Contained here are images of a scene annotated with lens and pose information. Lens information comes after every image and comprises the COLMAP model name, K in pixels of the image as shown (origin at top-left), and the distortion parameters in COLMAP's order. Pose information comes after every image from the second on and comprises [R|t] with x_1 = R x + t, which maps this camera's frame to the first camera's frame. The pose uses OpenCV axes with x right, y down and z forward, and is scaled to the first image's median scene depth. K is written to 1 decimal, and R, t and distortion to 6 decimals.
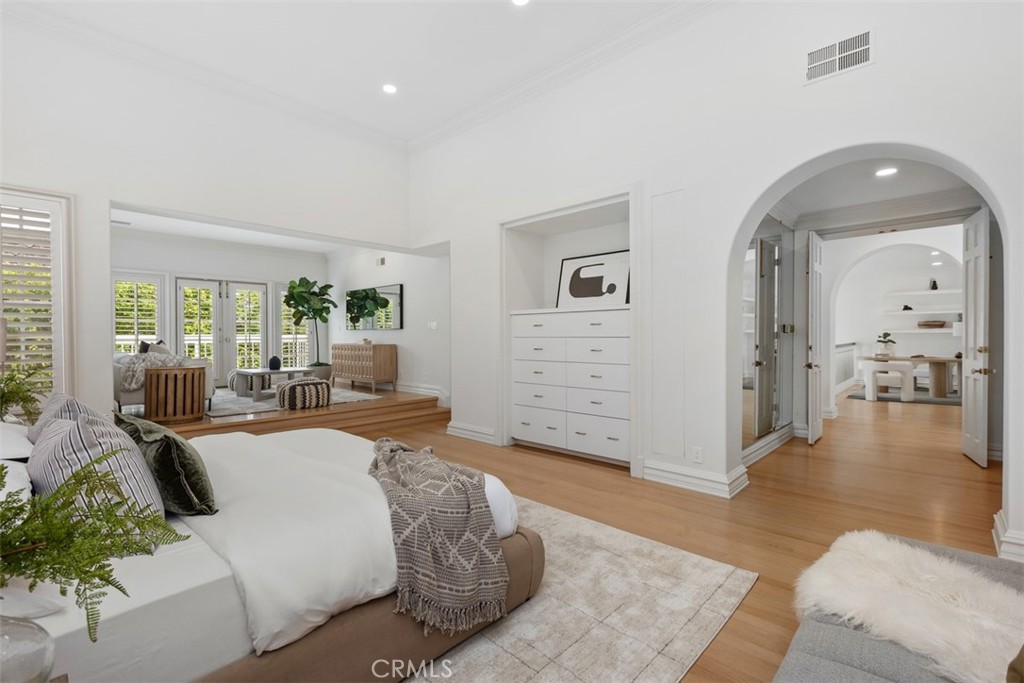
lens RADIAL K [[460.3, 0, 505.2], [0, 460.3, 338.0], [0, 0, 1]] dist [-0.003463, -0.000091]
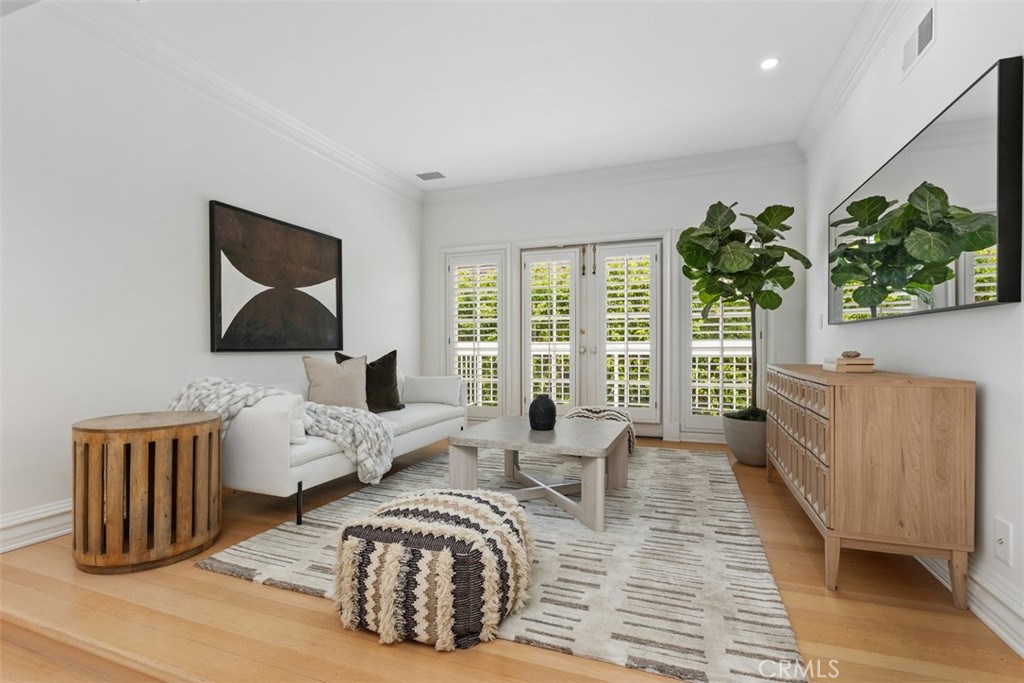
lens RADIAL K [[467.0, 0, 511.8], [0, 467.0, 334.5], [0, 0, 1]] dist [-0.000560, -0.005417]
pose [[0.419099, -0.017132, -0.907779, -0.149814], [-0.002351, 0.999798, -0.019954, -0.003220], [0.907938, 0.010497, 0.418974, 0.742041]]
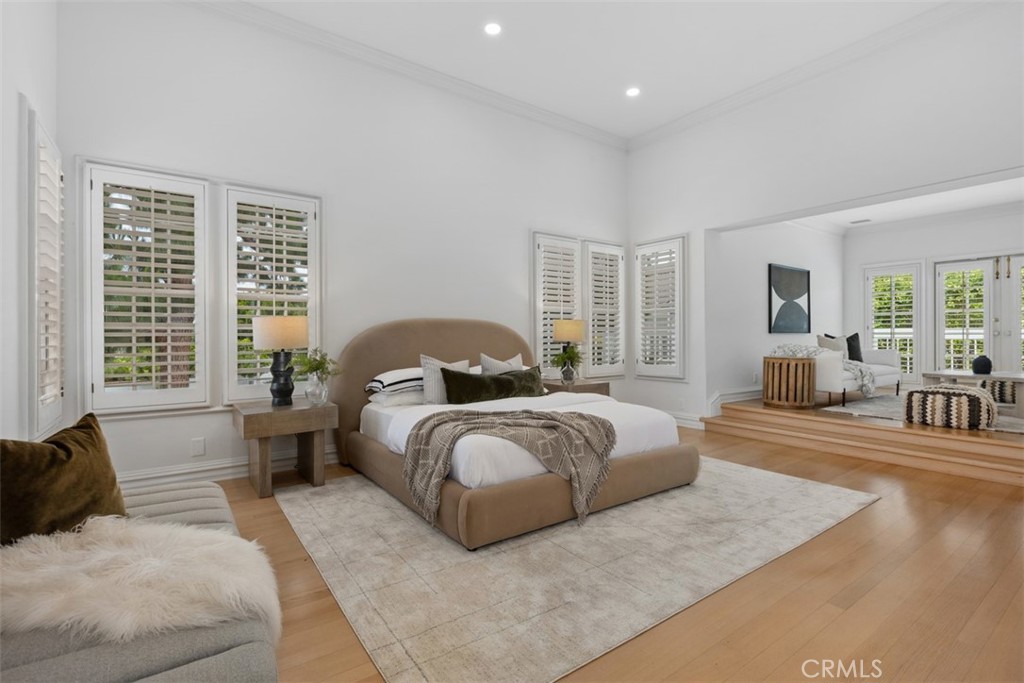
lens RADIAL K [[467.0, 0, 511.8], [0, 467.0, 334.5], [0, 0, 1]] dist [-0.000560, -0.005417]
pose [[-0.161752, -0.000176, -0.986832, 0.307672], [0.000325, 1.000000, -0.000232, 0.006446], [0.986831, -0.000358, -0.161751, 0.348603]]
